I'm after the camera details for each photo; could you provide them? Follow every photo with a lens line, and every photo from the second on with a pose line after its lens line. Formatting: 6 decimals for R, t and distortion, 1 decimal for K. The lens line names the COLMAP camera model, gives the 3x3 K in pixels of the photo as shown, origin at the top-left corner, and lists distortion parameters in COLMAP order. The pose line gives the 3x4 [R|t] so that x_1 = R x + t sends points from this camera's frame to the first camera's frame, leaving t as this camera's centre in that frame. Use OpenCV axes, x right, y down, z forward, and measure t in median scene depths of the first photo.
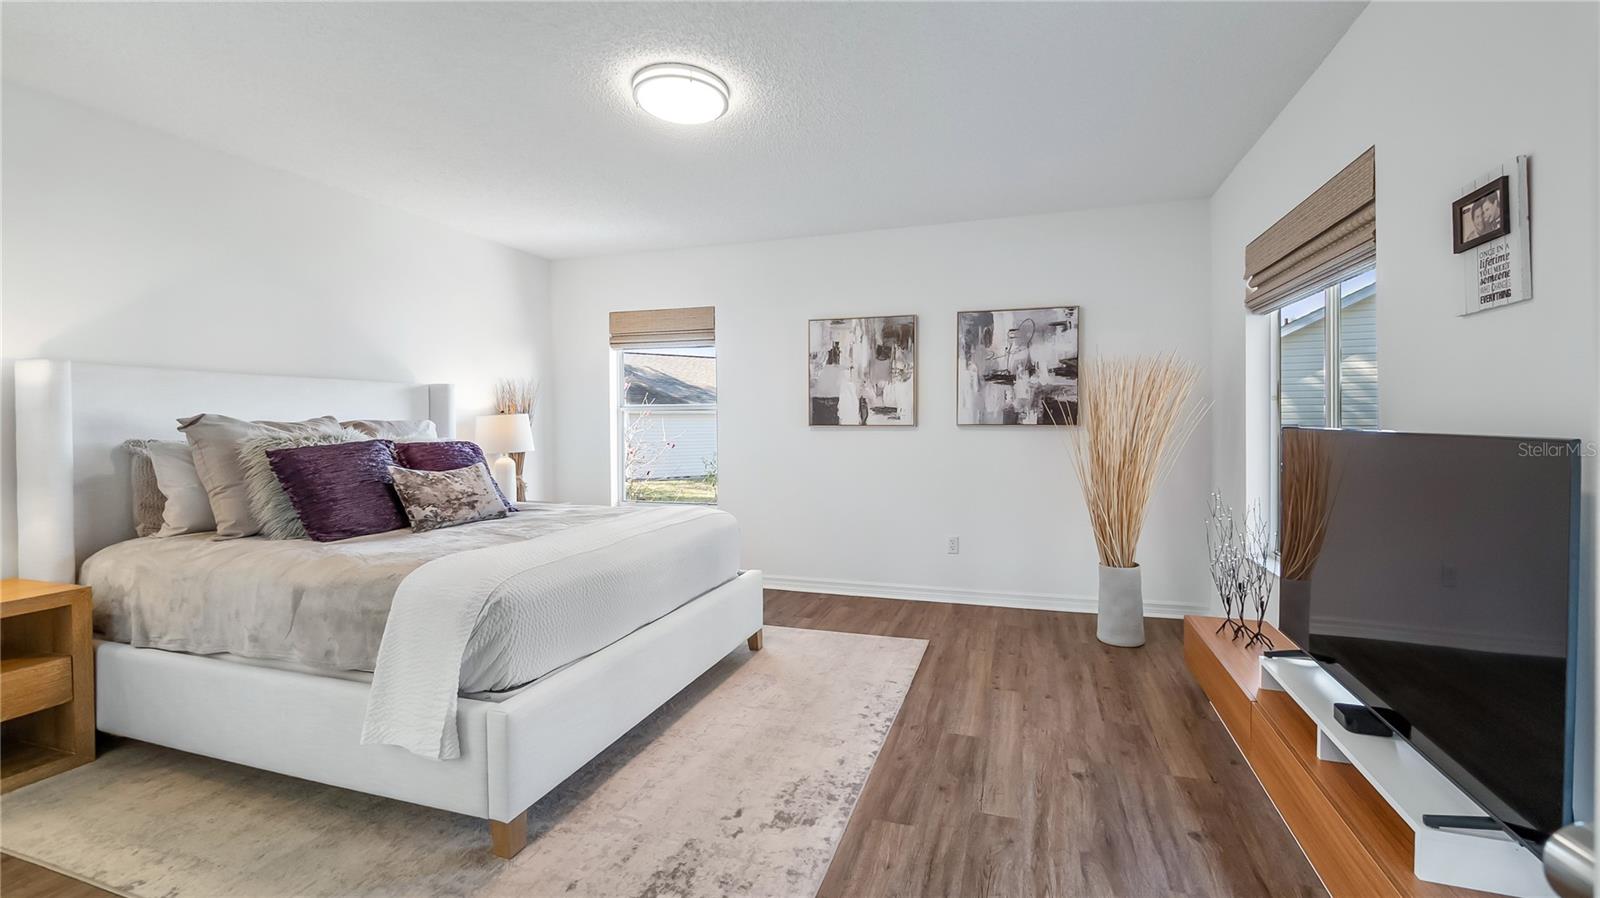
lens RADIAL K [[649.2, 0, 842.3], [0, 649.2, 421.8], [0, 0, 1]] dist [-0.008924, 0.001056]
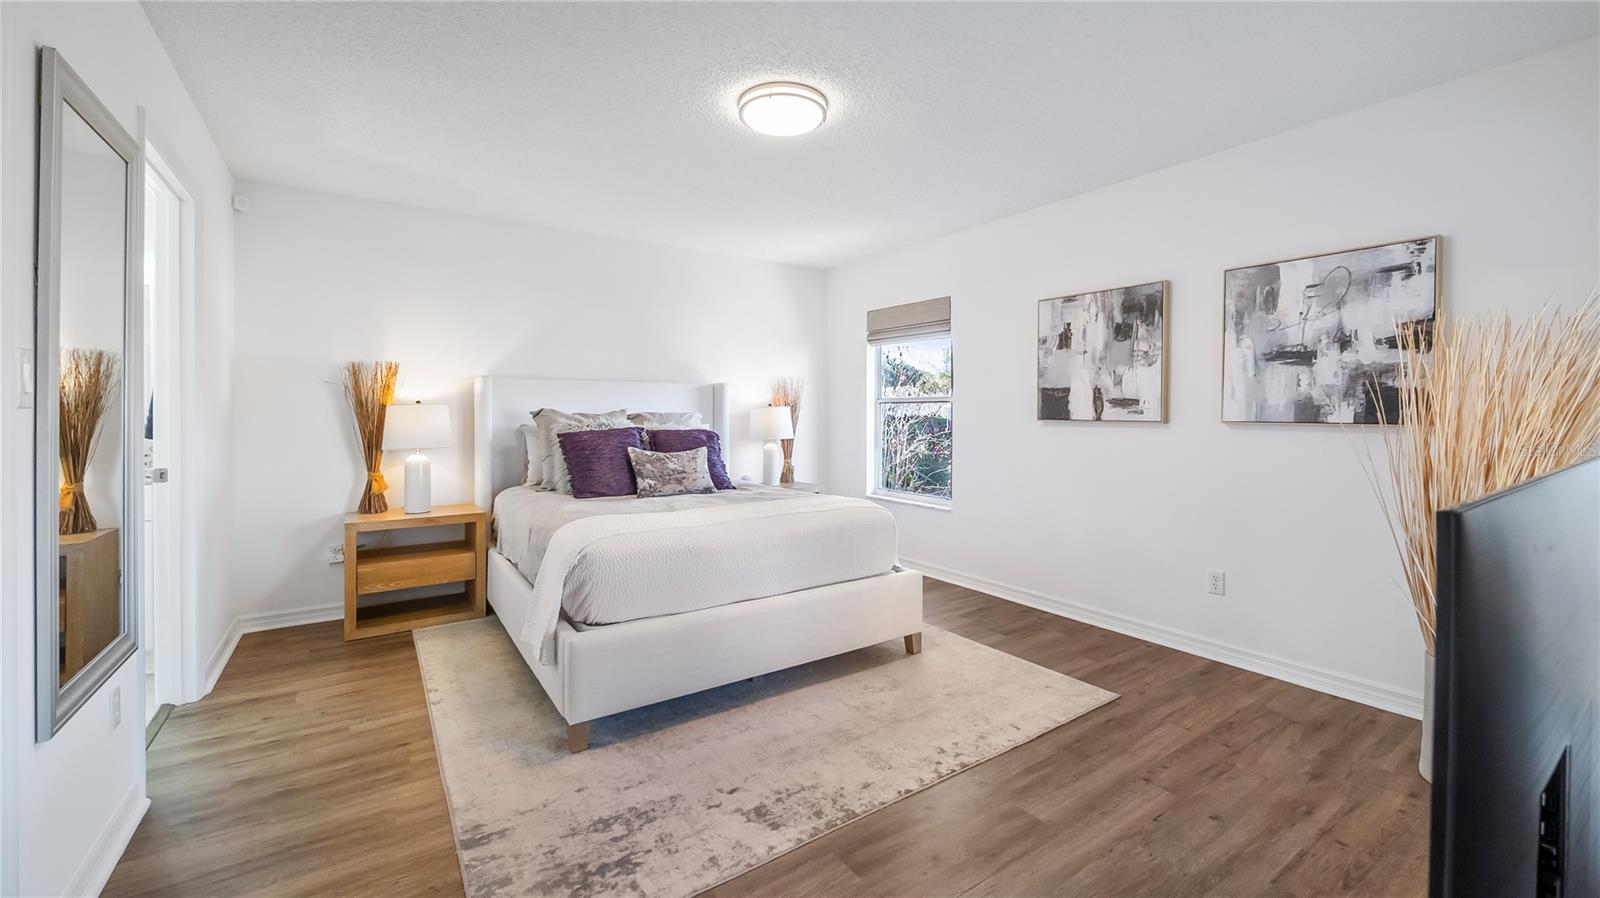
lens RADIAL K [[649.2, 0, 804.6], [0, 649.2, 410.6], [0, 0, 1]] dist [-0.008924, 0.001056]
pose [[0.768516, 0.004560, -0.639814, 0.405298], [-0.004773, 0.999988, 0.001395, -0.010126], [0.639812, 0.001982, 0.768529, 0.179293]]
